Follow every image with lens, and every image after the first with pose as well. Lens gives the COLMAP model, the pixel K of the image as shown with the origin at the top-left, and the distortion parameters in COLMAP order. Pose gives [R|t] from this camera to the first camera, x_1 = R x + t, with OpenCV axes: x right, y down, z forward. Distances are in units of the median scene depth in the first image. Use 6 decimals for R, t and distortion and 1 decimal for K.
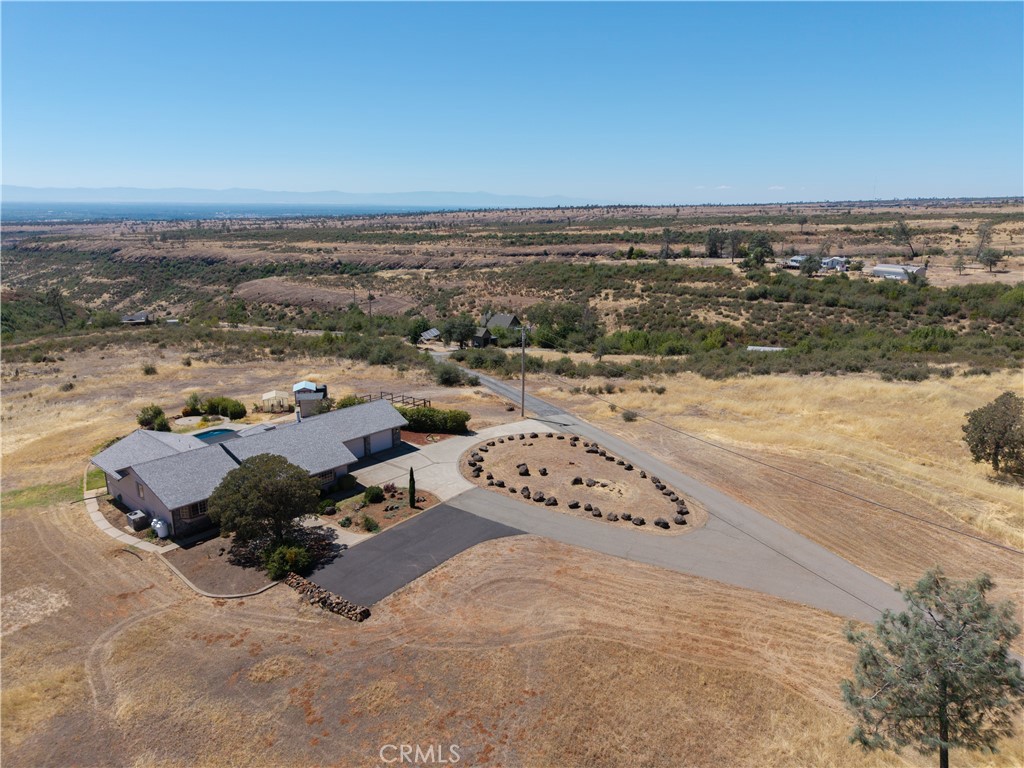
lens RADIAL K [[681.4, 0, 512.0], [0, 681.4, 384.0], [0, 0, 1]] dist [0.050592, -0.057960]
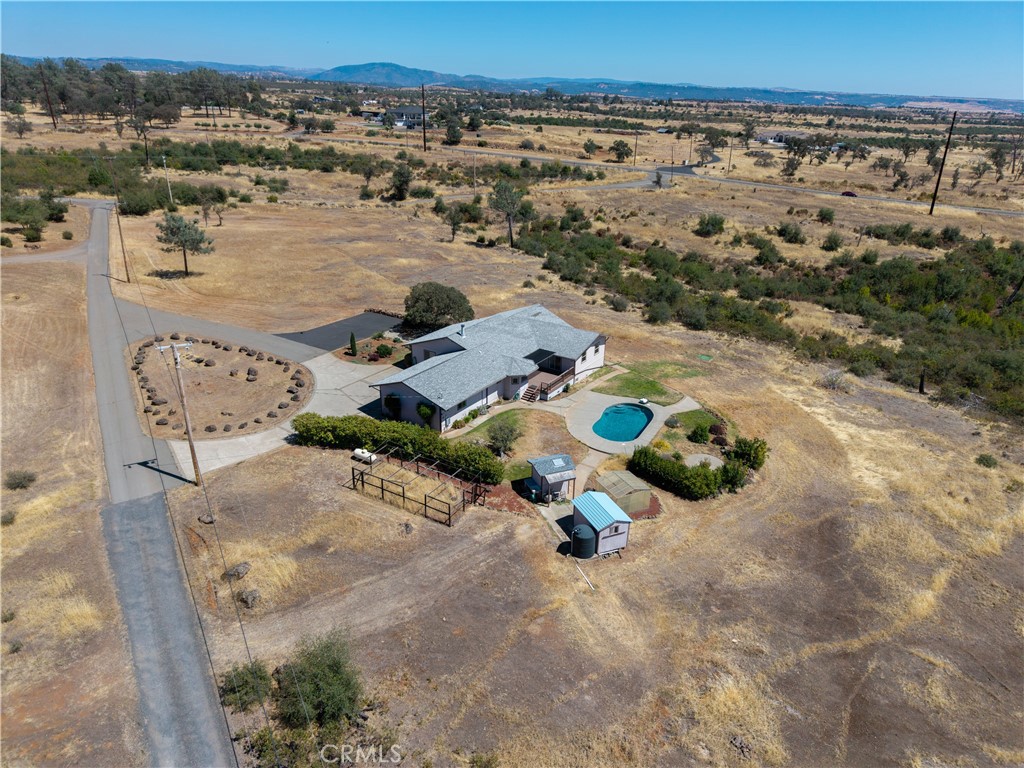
lens RADIAL K [[681.4, 0, 512.0], [0, 681.4, 384.0], [0, 0, 1]] dist [0.050592, -0.057960]
pose [[-0.989063, 0.036623, -0.142877, -0.020702], [-0.059585, 0.786914, 0.614179, -0.048815], [0.134925, 0.615975, -0.776125, 0.168639]]
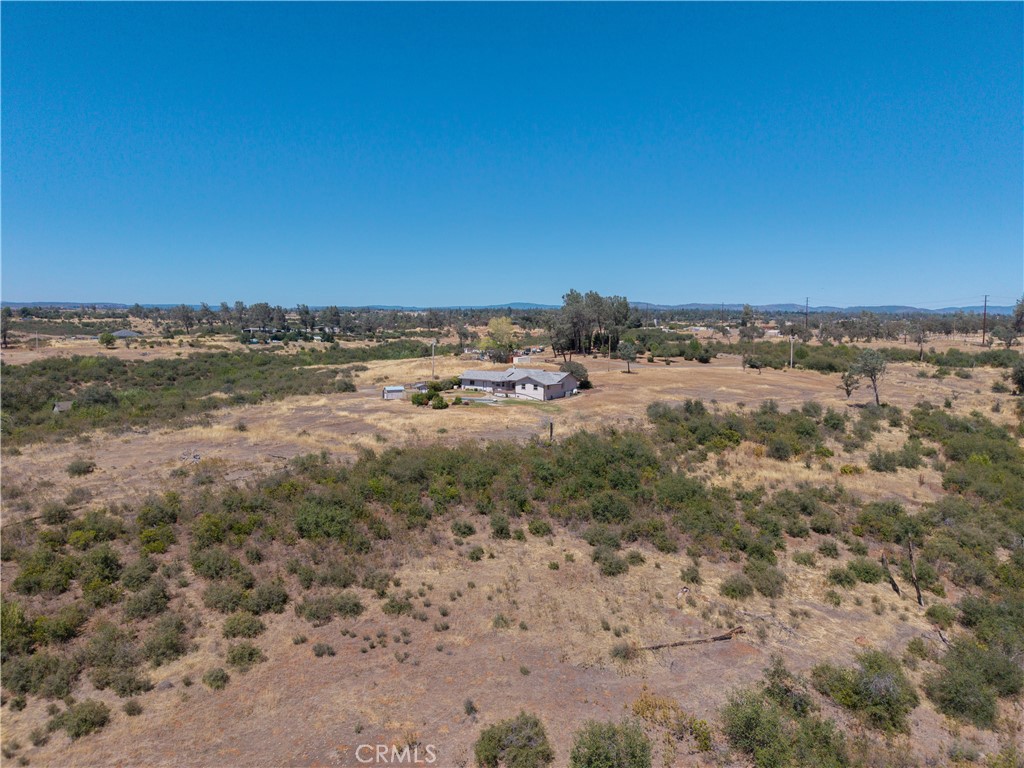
lens RADIAL K [[679.7, 0, 512.0], [0, 679.7, 384.0], [0, 0, 1]] dist [0.094671, -0.164951]
pose [[-0.139921, -0.084982, 0.986509, -0.239808], [0.239735, 0.963759, 0.117025, -0.015701], [-0.960702, 0.252875, -0.114477, 0.115449]]
